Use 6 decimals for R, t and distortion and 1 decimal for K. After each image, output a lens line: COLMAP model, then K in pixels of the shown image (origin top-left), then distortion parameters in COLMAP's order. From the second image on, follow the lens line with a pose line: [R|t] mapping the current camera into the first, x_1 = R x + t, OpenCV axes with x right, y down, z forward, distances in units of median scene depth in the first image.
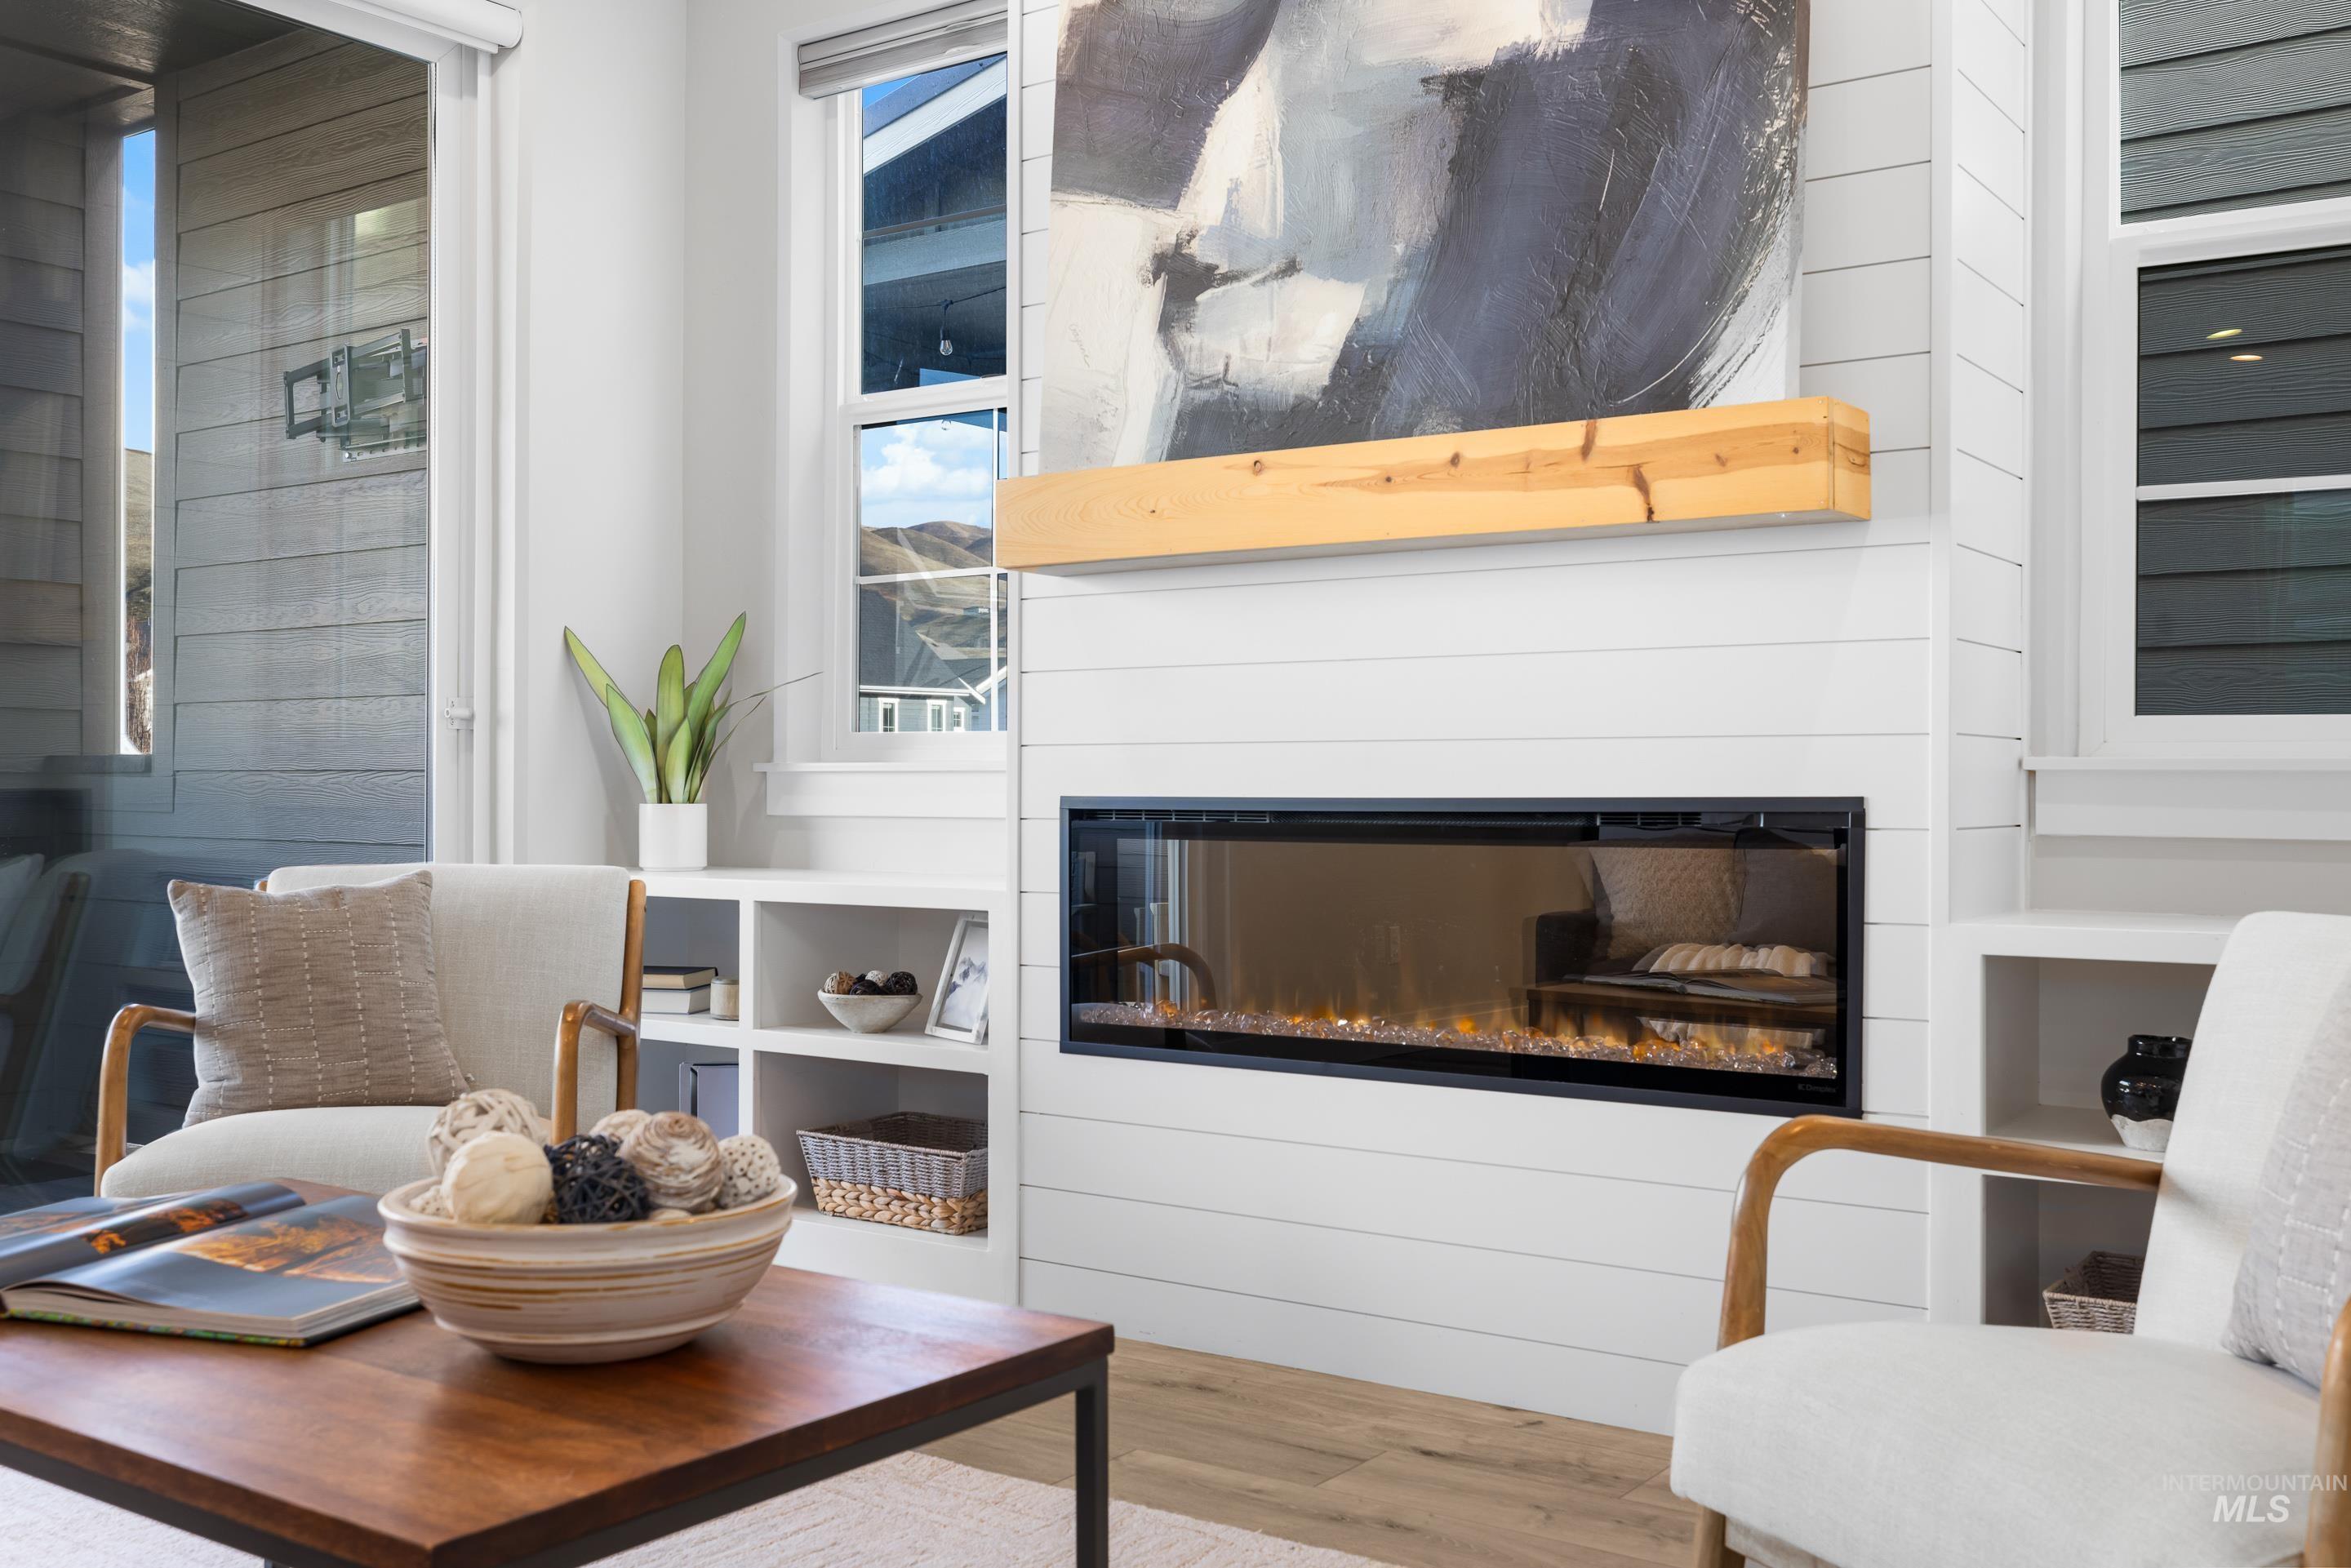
lens RADIAL K [[2209.2, 0, 1179.0], [0, 2209.2, 769.8], [0, 0, 1]] dist [-0.001188, 0.000000]
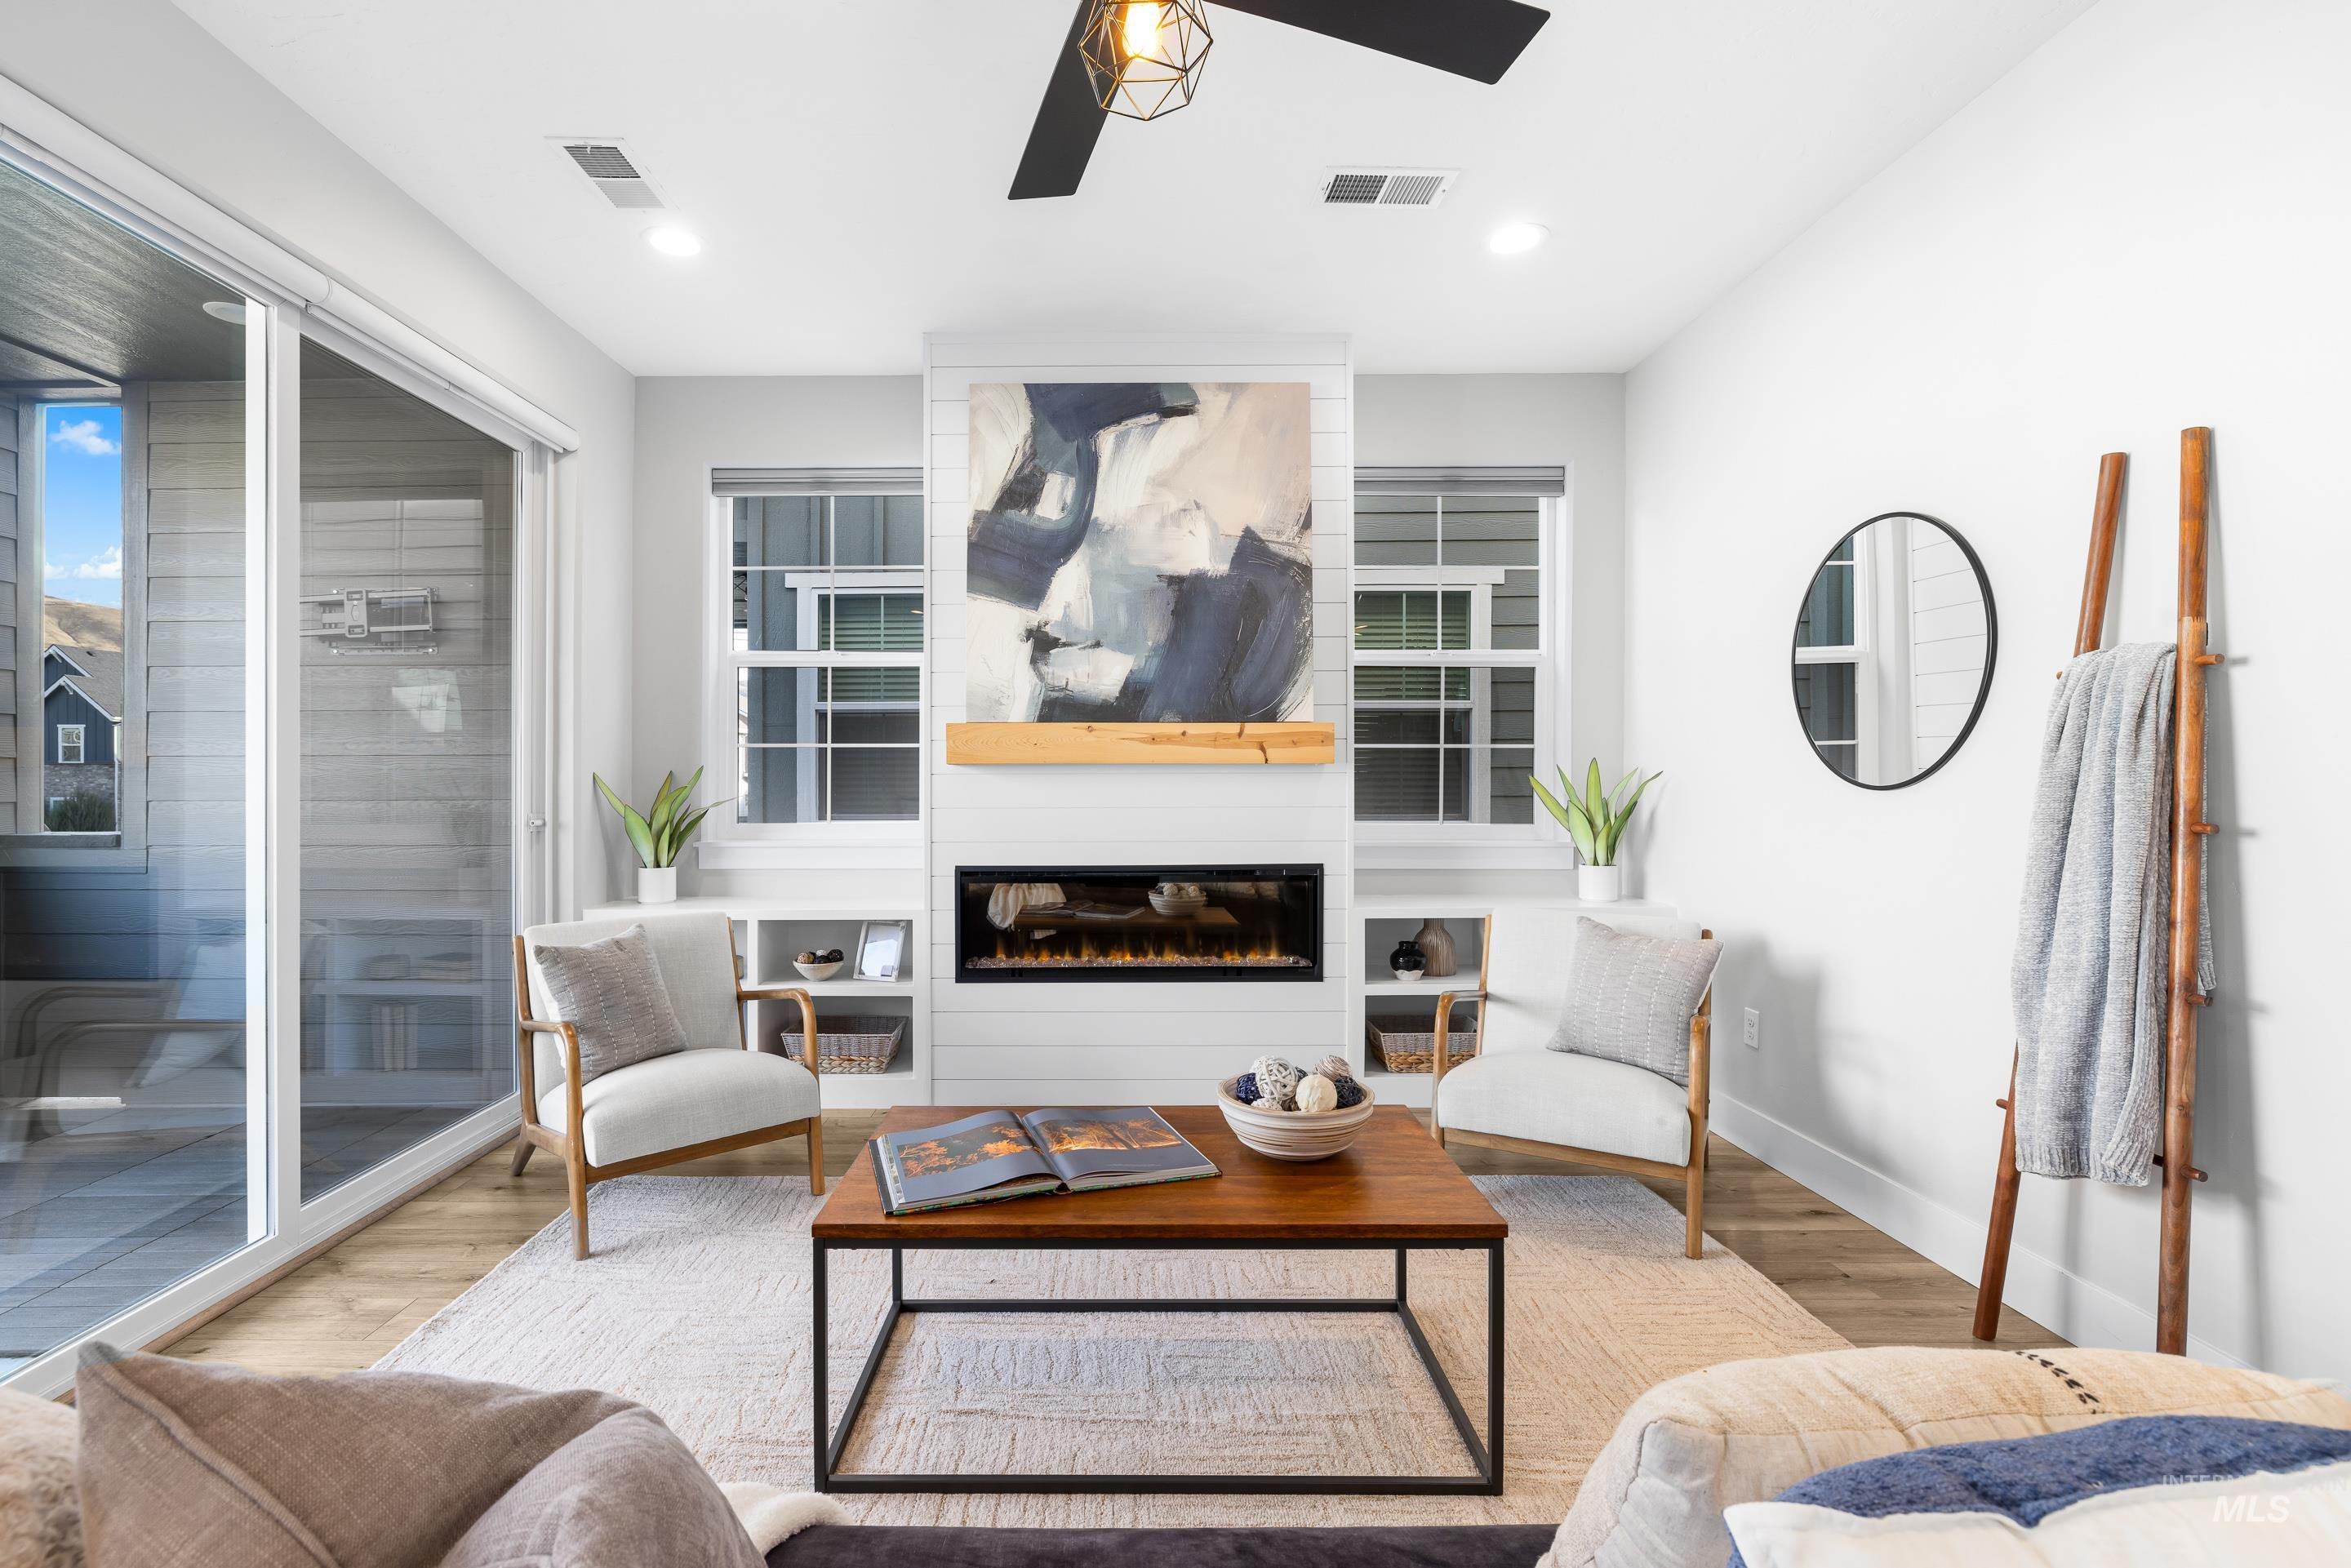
lens RADIAL K [[1052.9, 0, 1092.7], [0, 1052.9, 773.5], [0, 0, 1]] dist [-0.007316, 0.001723]
pose [[0.815875, -0.001867, 0.578226, -0.607321], [-0.000887, 0.999990, 0.004480, -0.093811], [-0.578228, -0.004168, 0.815864, 0.080605]]
